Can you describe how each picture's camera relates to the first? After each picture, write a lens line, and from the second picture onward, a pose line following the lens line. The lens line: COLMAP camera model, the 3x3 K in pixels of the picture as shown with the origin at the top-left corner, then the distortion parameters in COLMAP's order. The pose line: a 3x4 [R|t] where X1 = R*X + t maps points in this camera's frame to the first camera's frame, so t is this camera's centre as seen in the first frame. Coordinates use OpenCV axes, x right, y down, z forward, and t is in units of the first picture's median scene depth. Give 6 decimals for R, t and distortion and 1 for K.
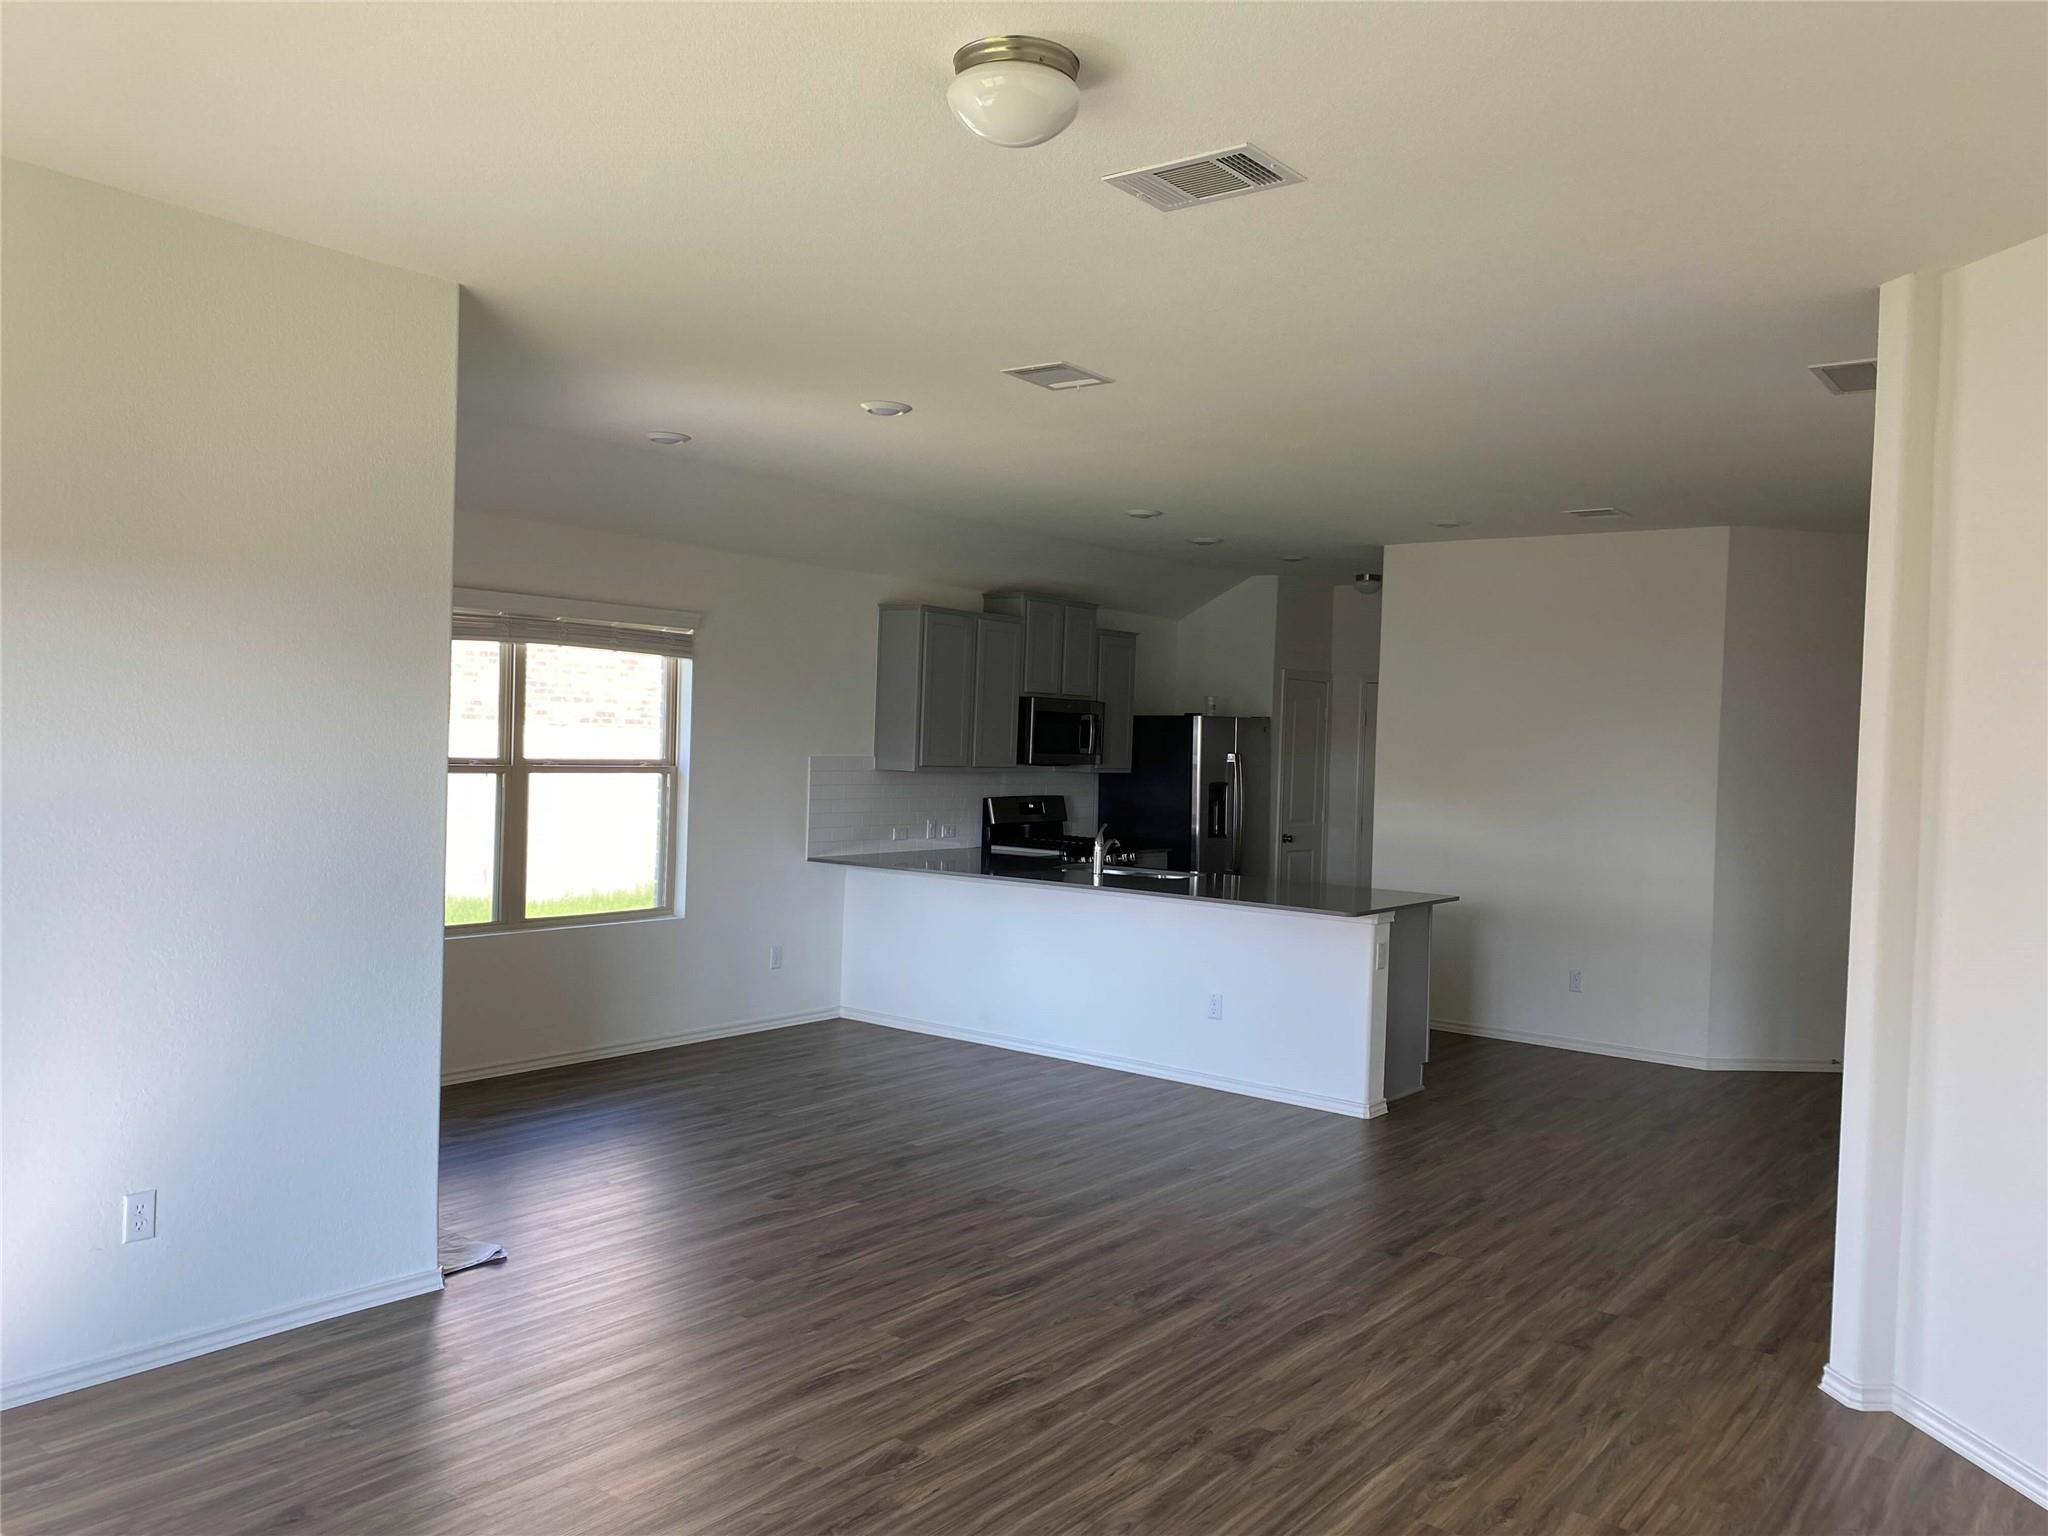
lens RADIAL K [[1561.7, 0, 1024.0], [0, 1561.7, 768.0], [0, 0, 1]] dist [0.055929, -0.163672]
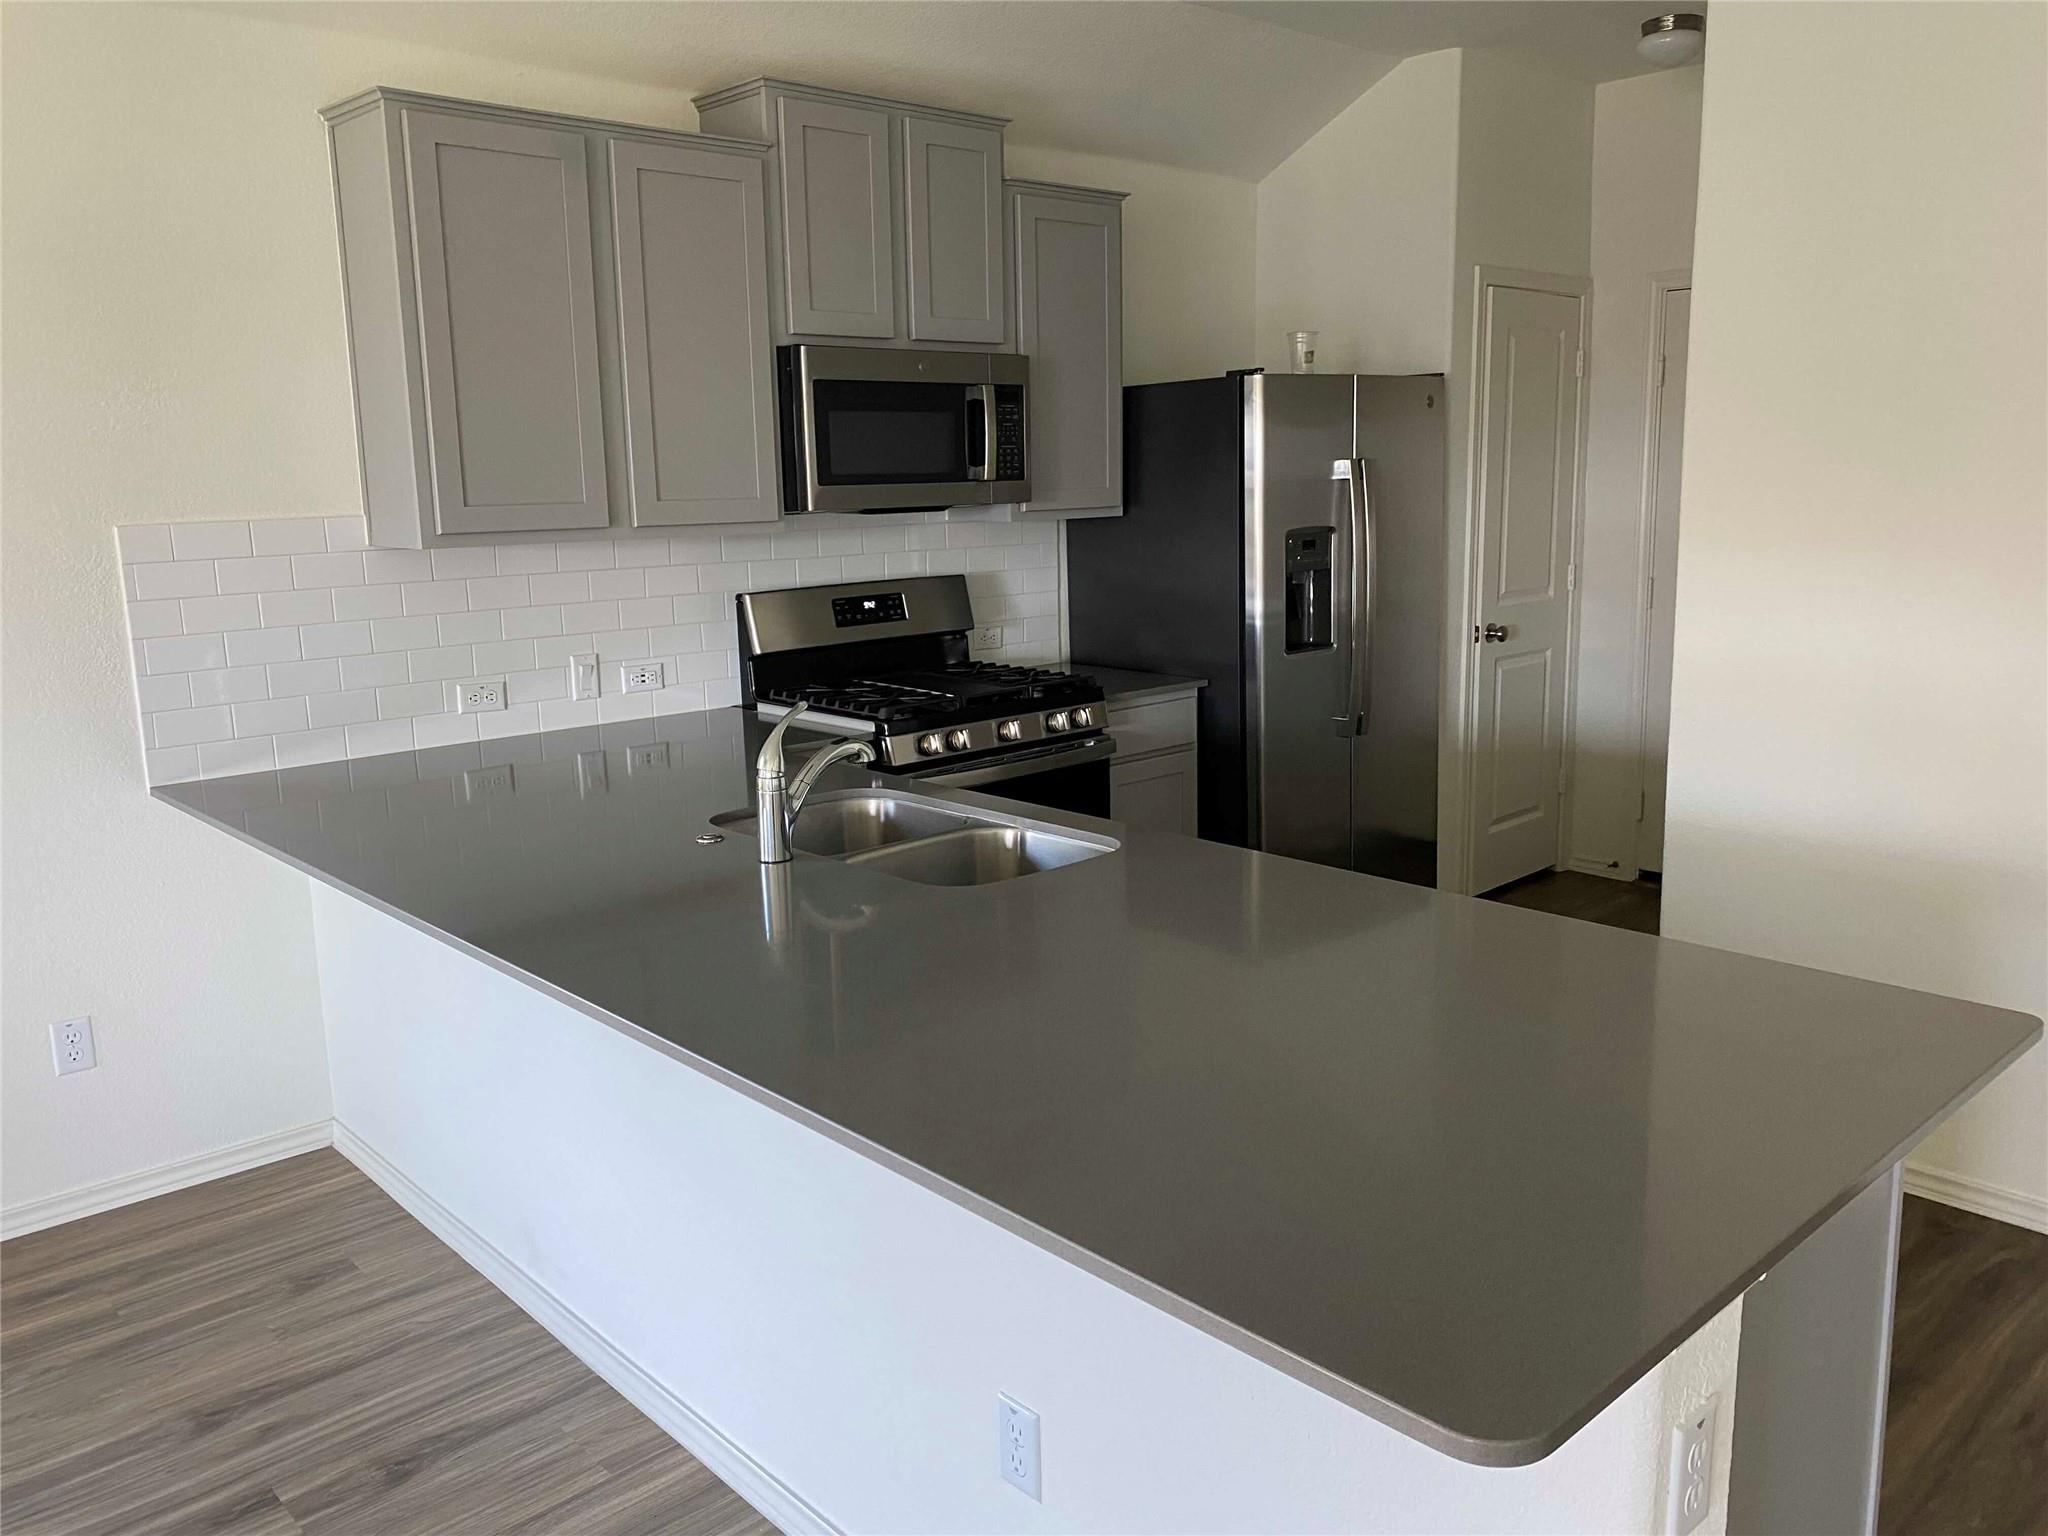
lens RADIAL K [[1561.7, 0, 1024.0], [0, 1561.7, 768.0], [0, 0, 1]] dist [0.055929, -0.163672]
pose [[0.984934, -0.018901, -0.171897, 0.119263], [0.048198, 0.984625, 0.167902, -0.002323], [0.166080, -0.173658, 0.970701, 0.543415]]
